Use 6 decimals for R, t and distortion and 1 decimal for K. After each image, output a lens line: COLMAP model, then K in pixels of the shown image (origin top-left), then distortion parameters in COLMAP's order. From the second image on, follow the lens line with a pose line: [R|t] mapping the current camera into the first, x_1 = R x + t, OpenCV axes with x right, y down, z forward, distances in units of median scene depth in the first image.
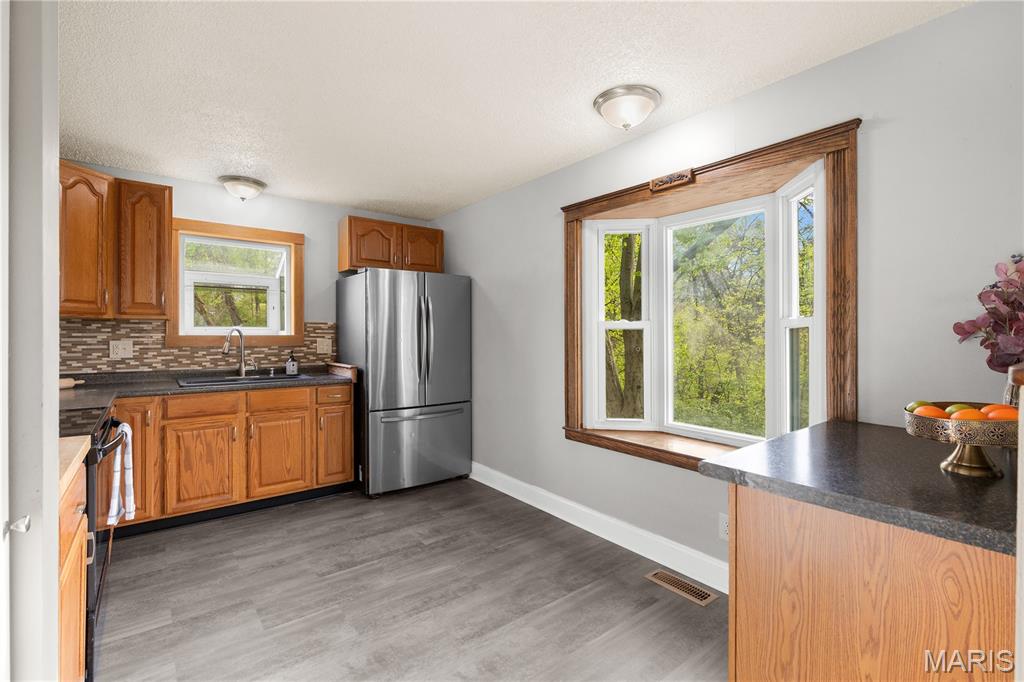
lens RADIAL K [[472.4, 0, 517.8], [0, 472.4, 339.2], [0, 0, 1]] dist [-0.000592, 0.000847]
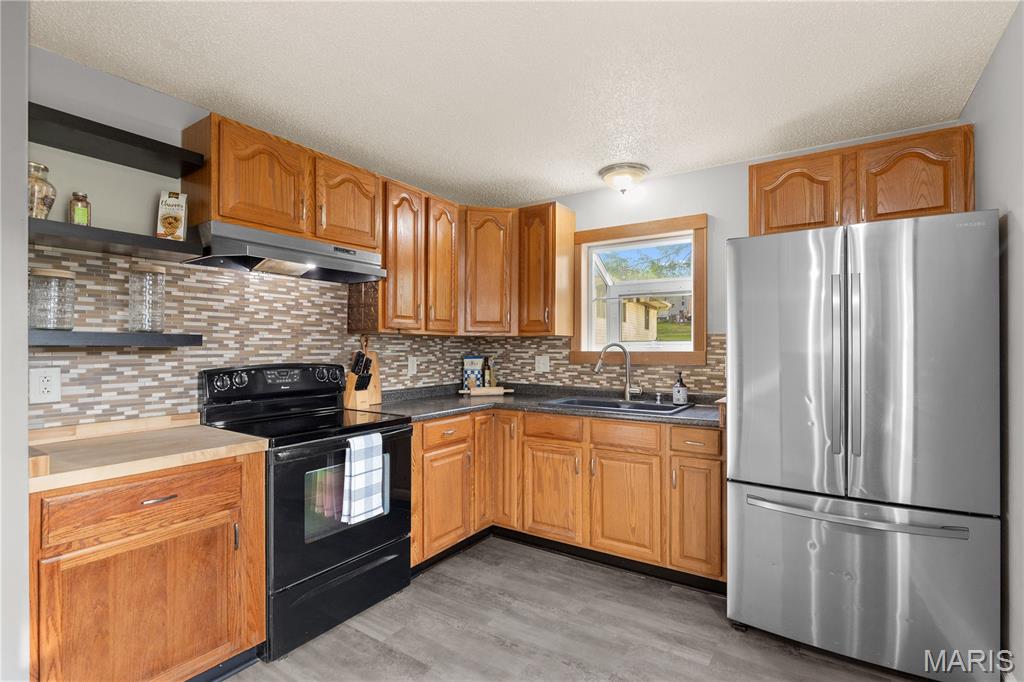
lens RADIAL K [[483.6, 0, 512.2], [0, 483.6, 348.1], [0, 0, 1]] dist [-0.004513, -0.000066]
pose [[0.308857, 0.000141, -0.951108, 0.197785], [-0.009174, 0.999954, -0.002831, -0.010785], [0.951064, 0.009600, 0.308844, 0.580728]]
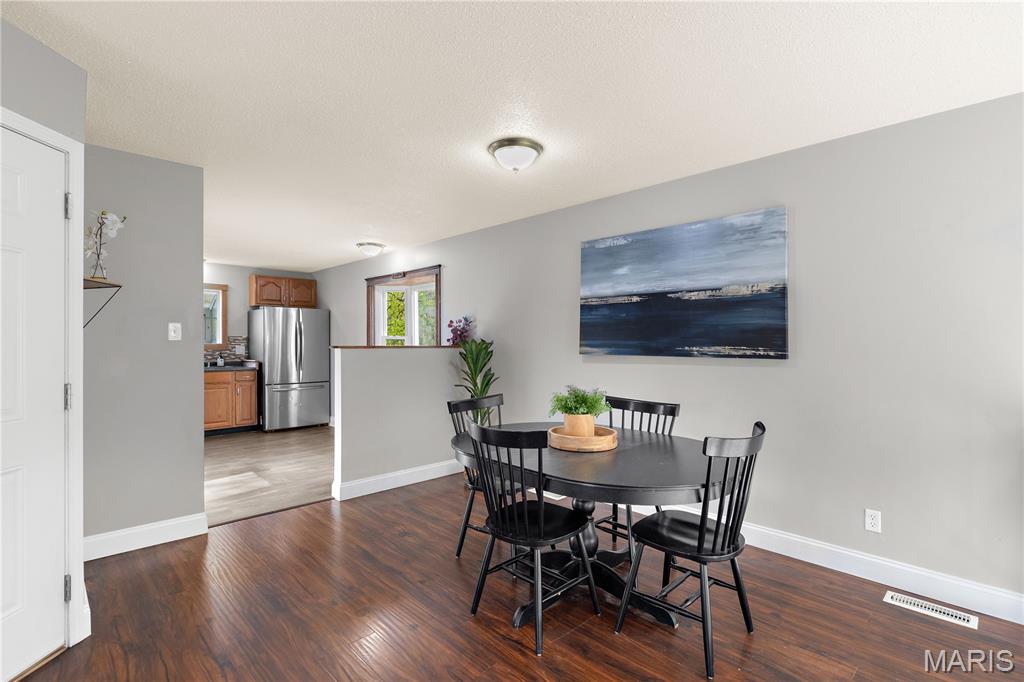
lens RADIAL K [[483.6, 0, 517.9], [0, 483.6, 346.3], [0, 0, 1]] dist [-0.004513, -0.000066]
pose [[0.993020, -0.004187, 0.117874, 0.465943], [0.005106, 0.999959, -0.007493, 0.023489], [-0.117838, 0.008043, 0.993000, -1.042206]]
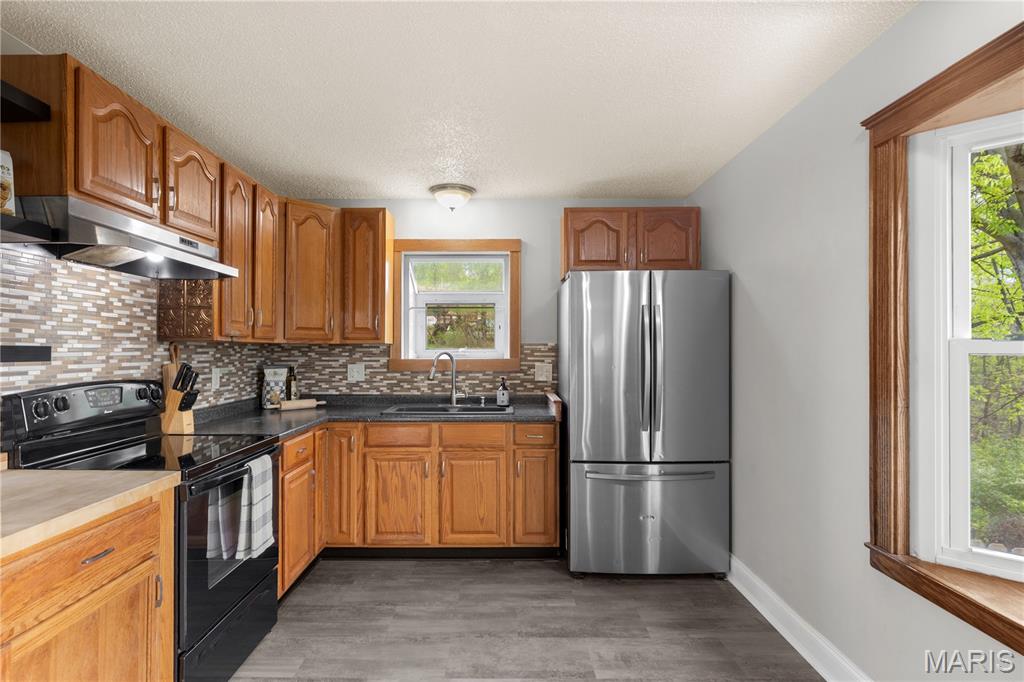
lens RADIAL K [[543.5, 0, 493.5], [0, 543.5, 354.4], [0, 0, 1]] dist [0.001913, 0.000703]
pose [[0.773615, 0.002928, -0.633649, 0.150358], [-0.003469, 0.999994, 0.000386, -0.019679], [0.633646, 0.001900, 0.773621, 0.262364]]
